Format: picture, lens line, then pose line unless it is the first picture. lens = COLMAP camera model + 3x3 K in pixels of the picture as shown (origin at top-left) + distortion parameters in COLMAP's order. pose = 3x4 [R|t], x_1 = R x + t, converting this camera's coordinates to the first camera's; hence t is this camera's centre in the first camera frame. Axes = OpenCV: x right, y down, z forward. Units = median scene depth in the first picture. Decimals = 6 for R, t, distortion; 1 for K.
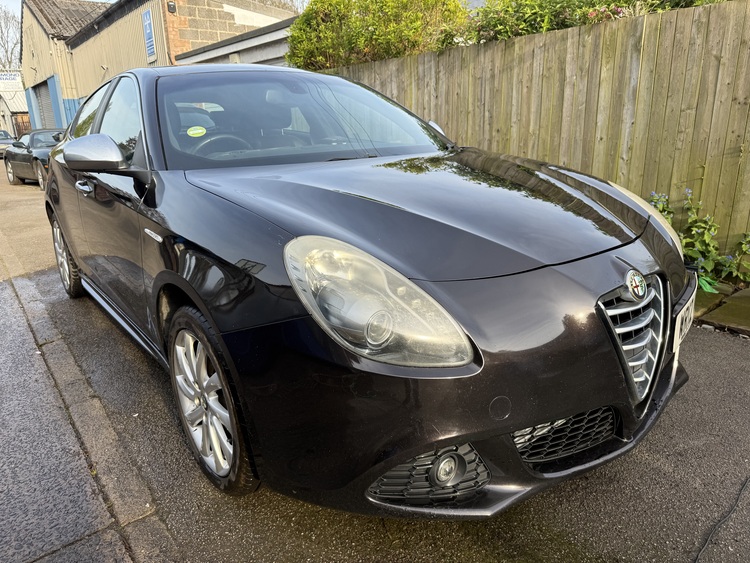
lens RADIAL K [[530.0, 0, 374.2], [0, 530.0, 282.8], [0, 0, 1]] dist [-0.004628, -0.003309]
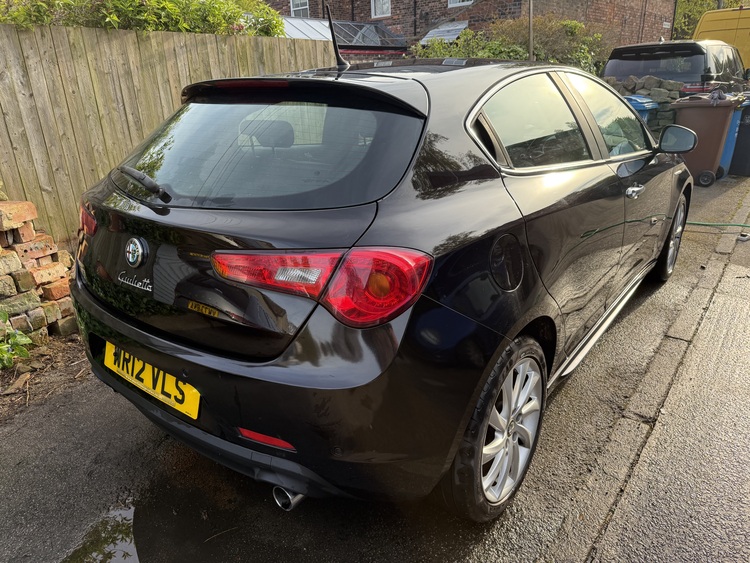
lens RADIAL K [[530.0, 0, 375.1], [0, 530.0, 279.7], [0, 0, 1]] dist [-0.004628, -0.003309]
pose [[-0.229509, -0.321499, 0.918675, -0.743131], [0.302508, 0.873562, 0.381285, -0.310117], [-0.925102, 0.365415, -0.103234, 0.859342]]
